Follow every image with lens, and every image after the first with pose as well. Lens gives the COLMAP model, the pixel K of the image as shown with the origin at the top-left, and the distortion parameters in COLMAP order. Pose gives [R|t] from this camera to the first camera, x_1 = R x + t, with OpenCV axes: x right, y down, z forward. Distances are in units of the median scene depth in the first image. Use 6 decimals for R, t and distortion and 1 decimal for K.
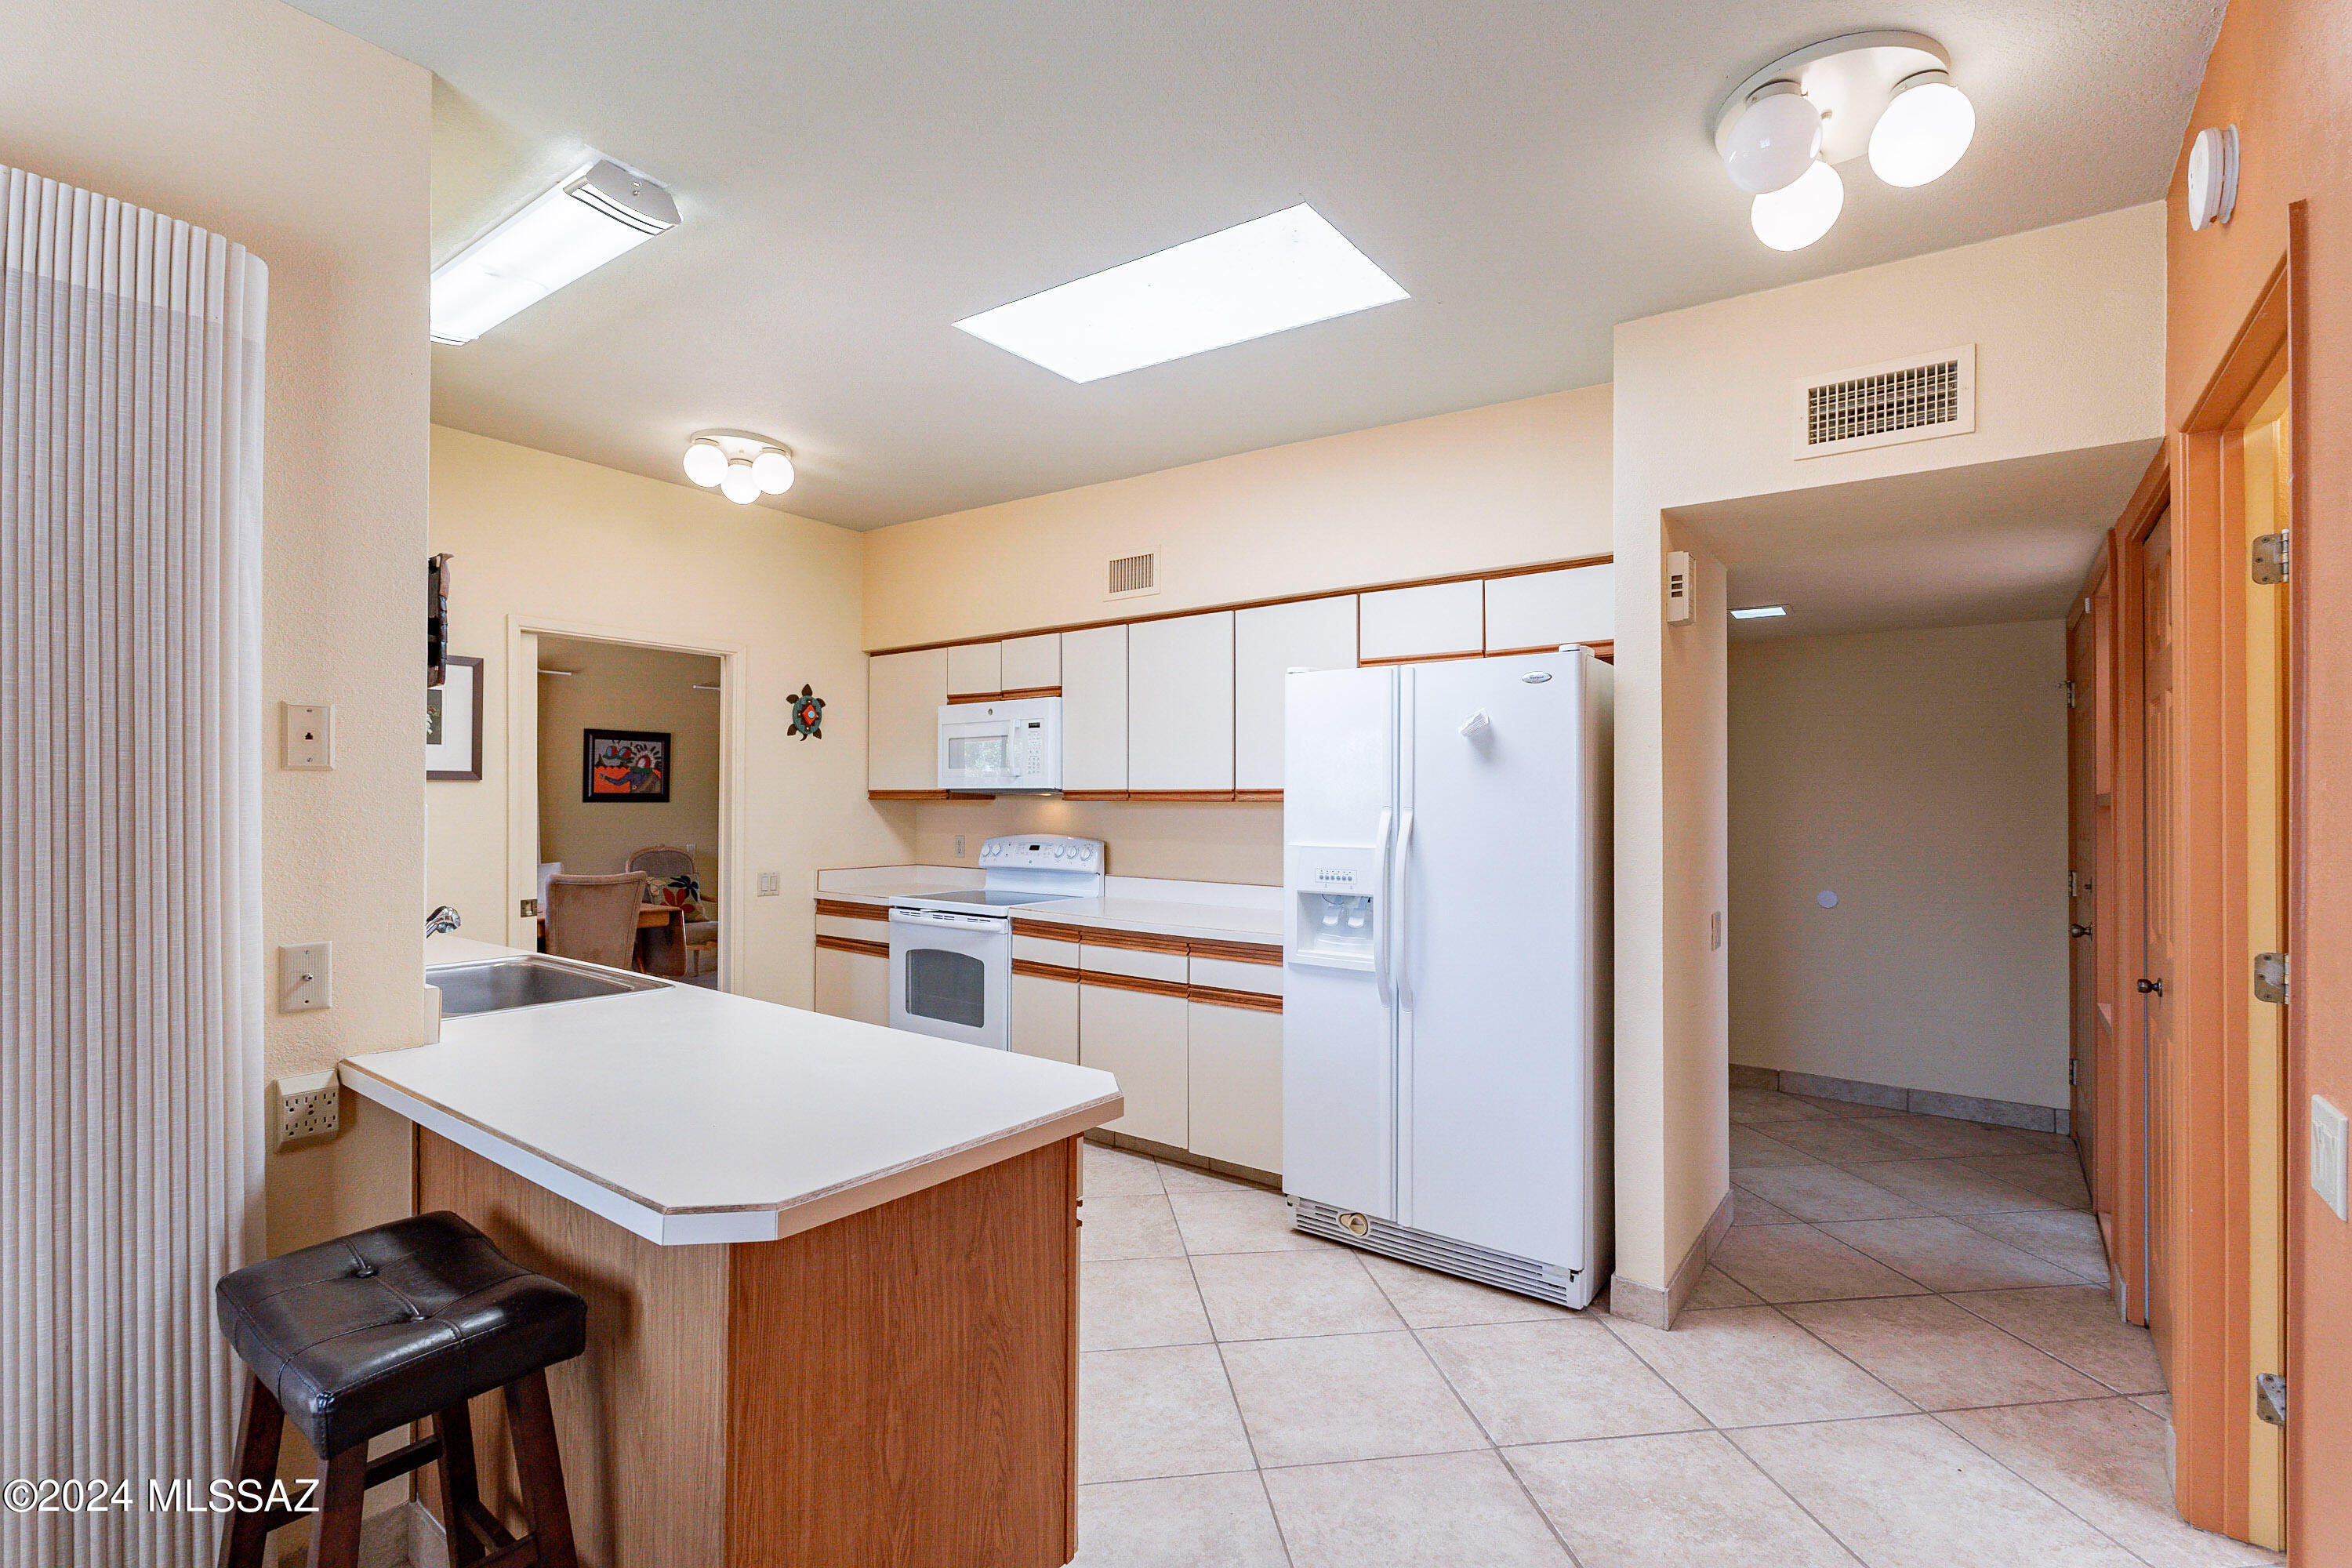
lens RADIAL K [[1057.2, 0, 1176.0], [0, 1057.2, 784.0], [0, 0, 1]] dist [0.000495, -0.000152]
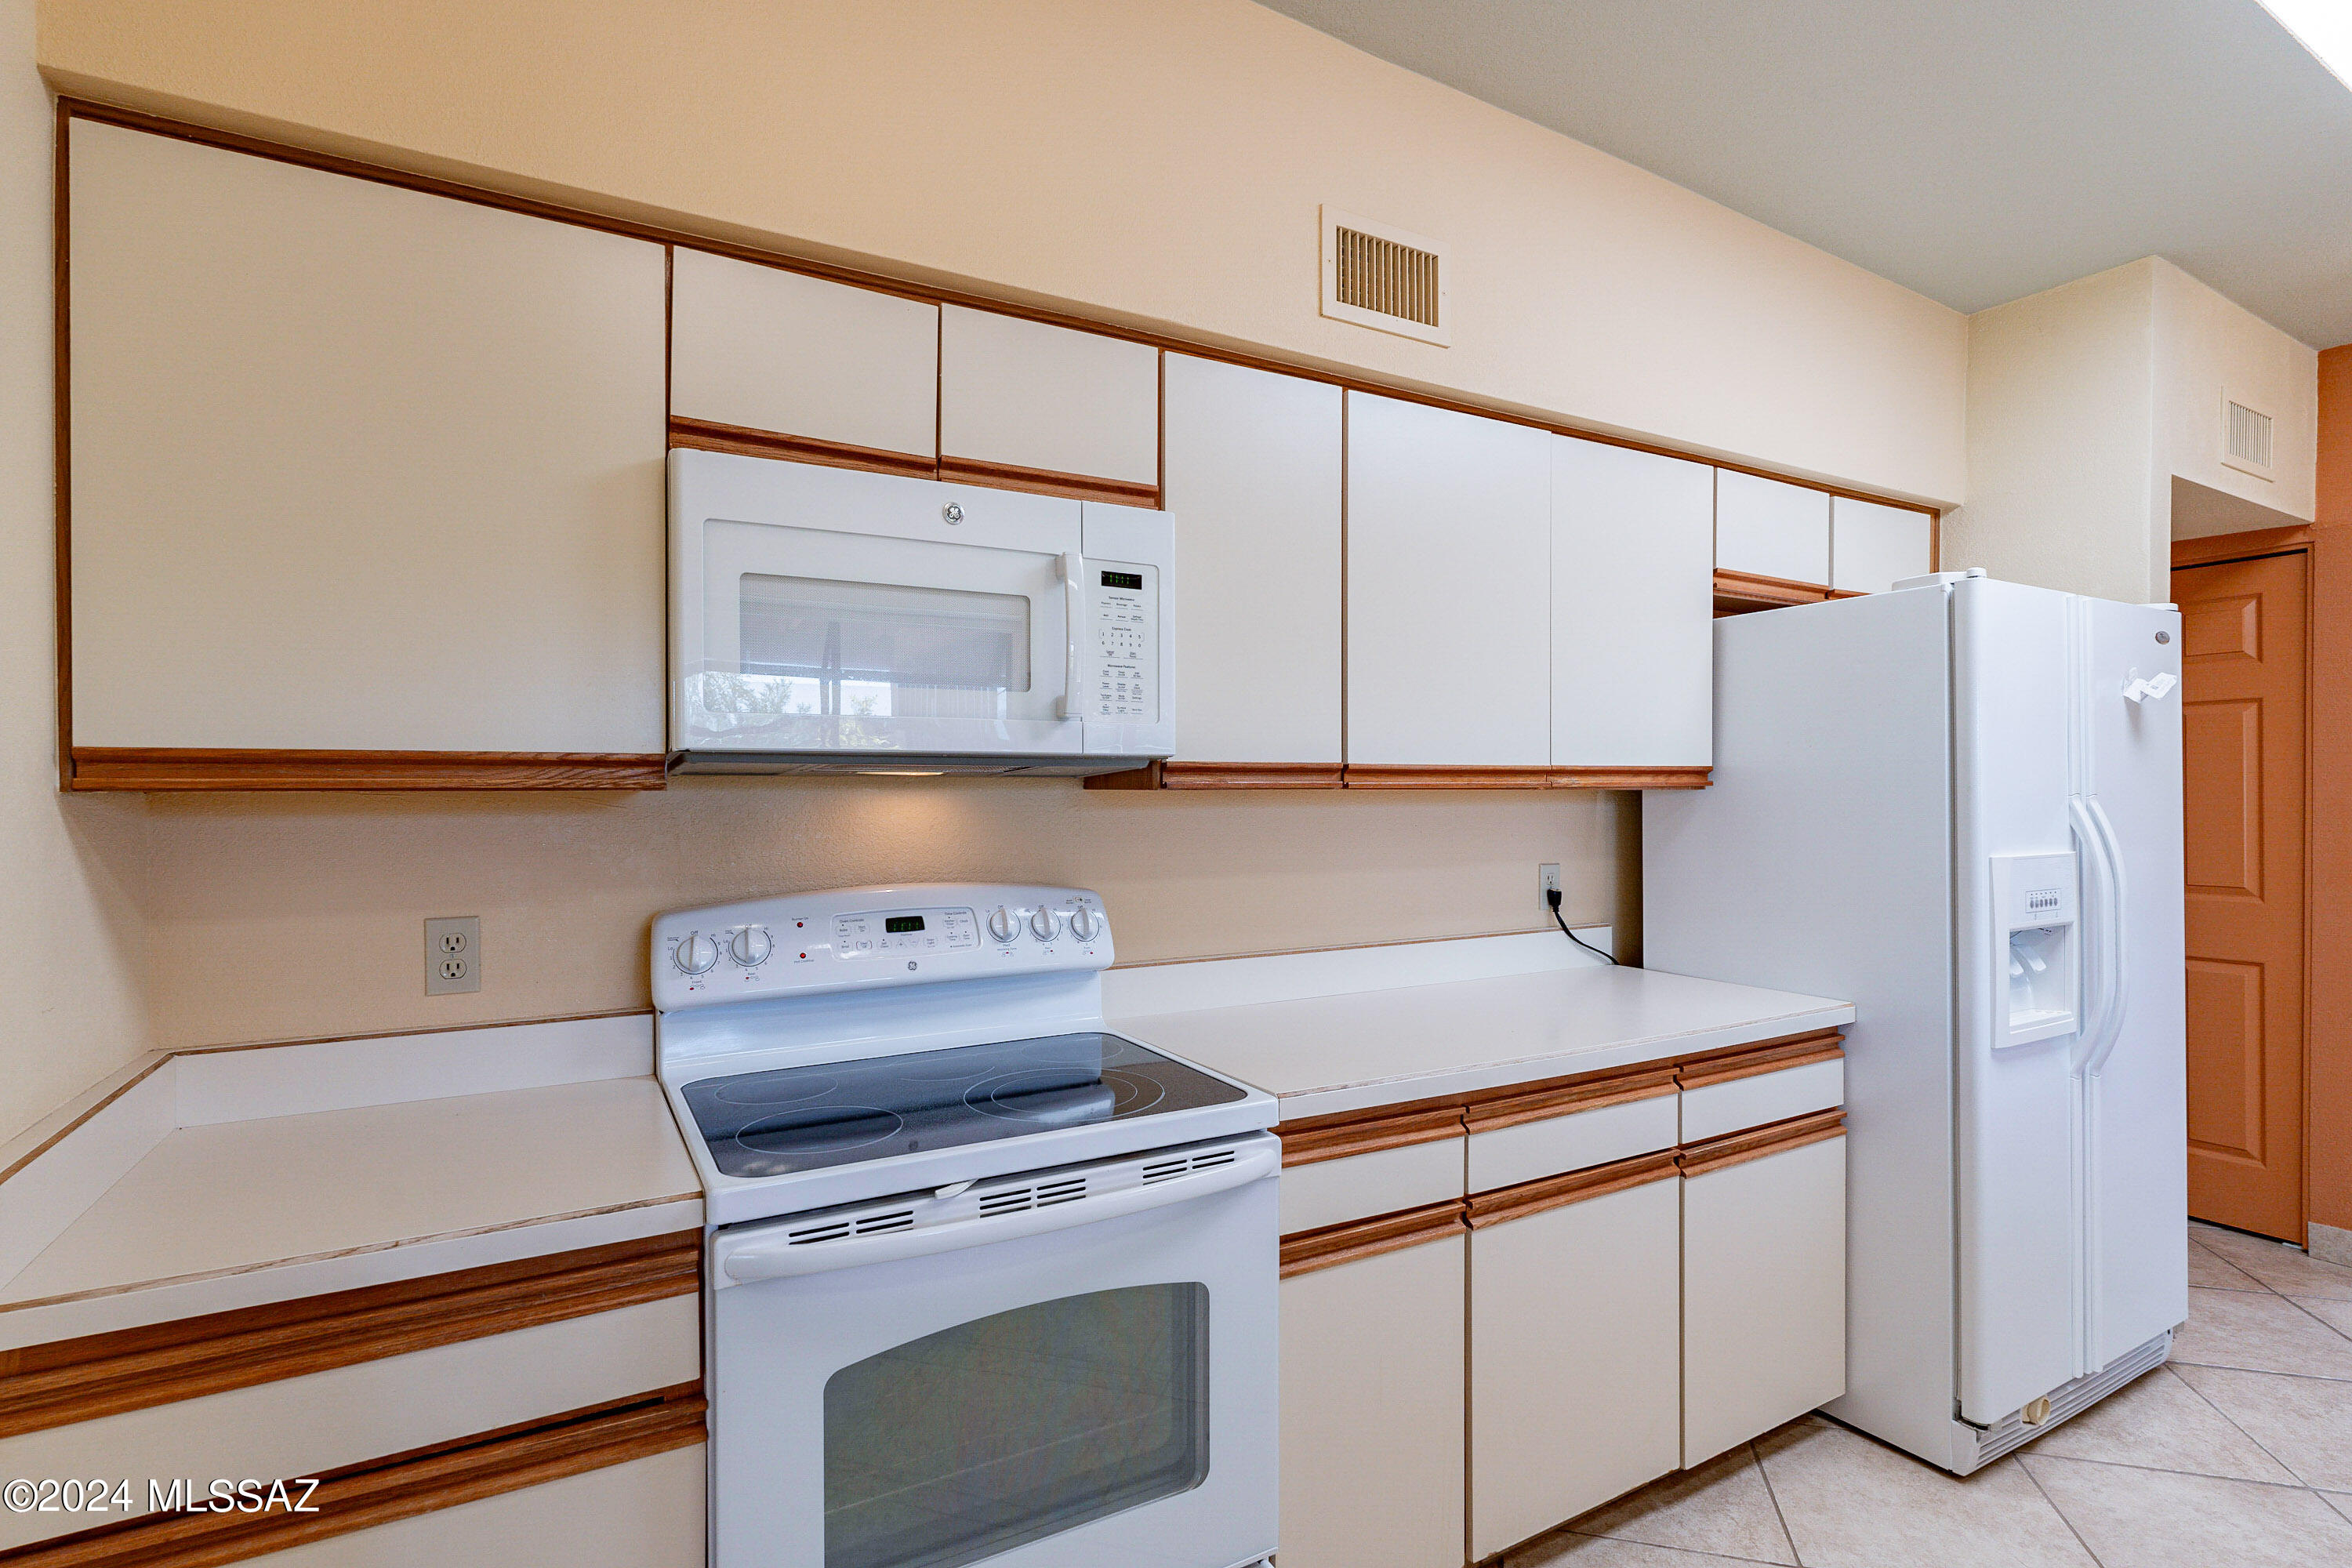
lens RADIAL K [[1145.7, 0, 1176.0], [0, 1145.7, 784.0], [0, 0, 1]] dist [-0.005367, -0.000257]
pose [[0.395750, -0.000673, 0.918358, -0.513582], [-0.009852, 0.999939, 0.004978, 0.012554], [-0.918305, -0.011018, 0.395719, 0.875153]]
